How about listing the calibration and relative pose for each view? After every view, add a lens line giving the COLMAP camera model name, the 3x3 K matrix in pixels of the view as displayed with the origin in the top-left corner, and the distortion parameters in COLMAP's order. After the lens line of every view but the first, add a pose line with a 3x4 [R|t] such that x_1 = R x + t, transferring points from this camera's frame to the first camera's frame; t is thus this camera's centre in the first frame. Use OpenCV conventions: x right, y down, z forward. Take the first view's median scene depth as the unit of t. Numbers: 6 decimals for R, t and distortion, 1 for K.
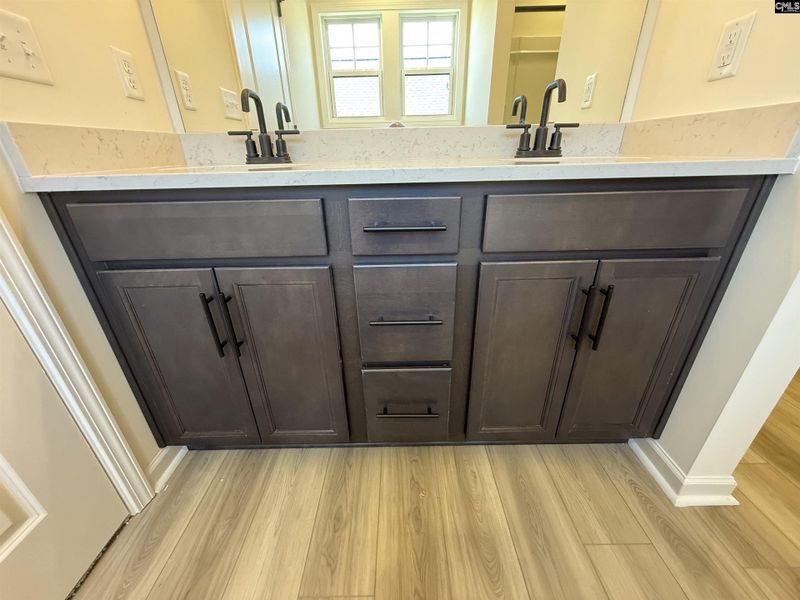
lens RADIAL K [[318.5, 0, 398.4], [0, 318.5, 299.6], [0, 0, 1]] dist [-0.000499, -0.000134]
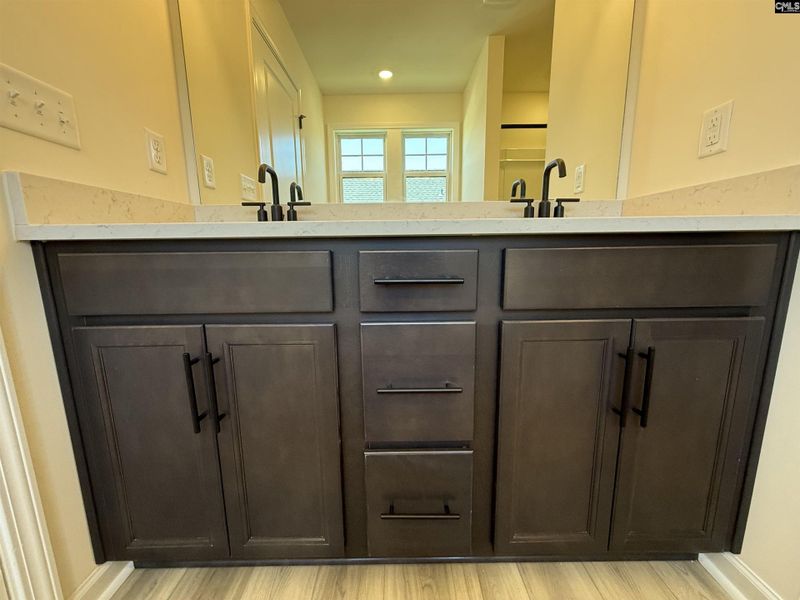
lens RADIAL K [[318.5, 0, 398.4], [0, 318.5, 299.6], [0, 0, 1]] dist [-0.000499, -0.000134]
pose [[0.999957, 0.008193, 0.004371, -0.034865], [-0.006732, 0.963806, -0.266520, 0.059786], [-0.006396, 0.266479, 0.963819, 0.100816]]
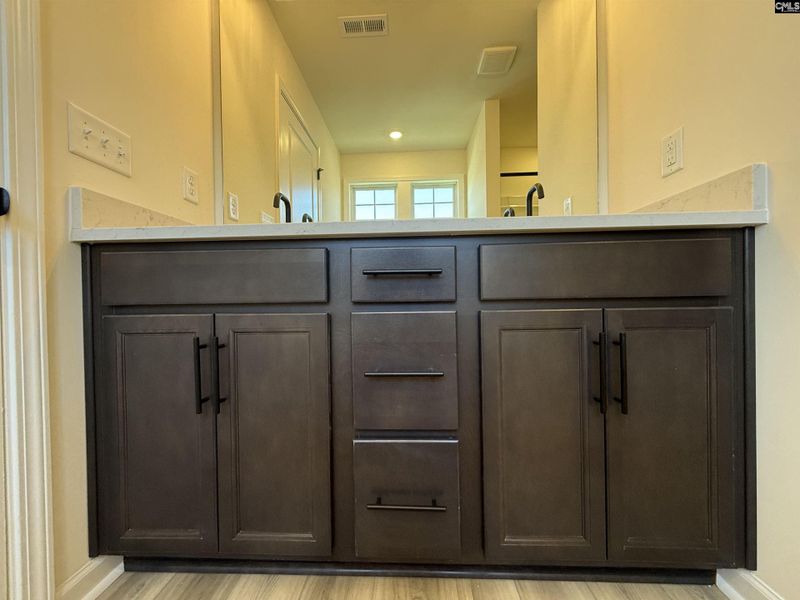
lens RADIAL K [[318.5, 0, 398.4], [0, 318.5, 299.6], [0, 0, 1]] dist [-0.000499, -0.000134]
pose [[0.998987, 0.006605, -0.044520, 0.043452], [-0.024470, 0.909905, -0.414093, 0.235028], [0.037774, 0.414763, 0.909145, 0.070383]]
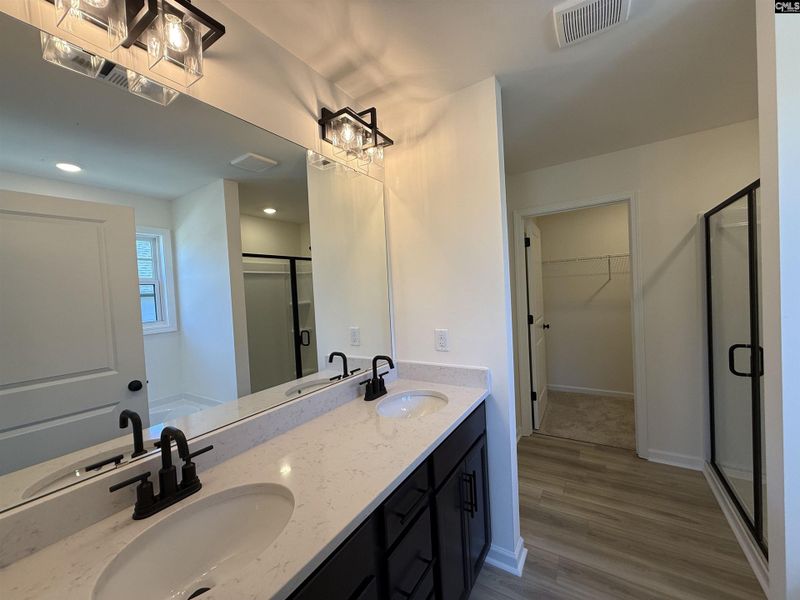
lens RADIAL K [[318.5, 0, 398.4], [0, 318.5, 299.6], [0, 0, 1]] dist [-0.000499, -0.000134]
pose [[0.540505, -0.029820, 0.840812, -0.940699], [0.394141, 0.891900, -0.221736, -0.598843], [-0.743308, 0.451248, 0.493830, -0.028689]]
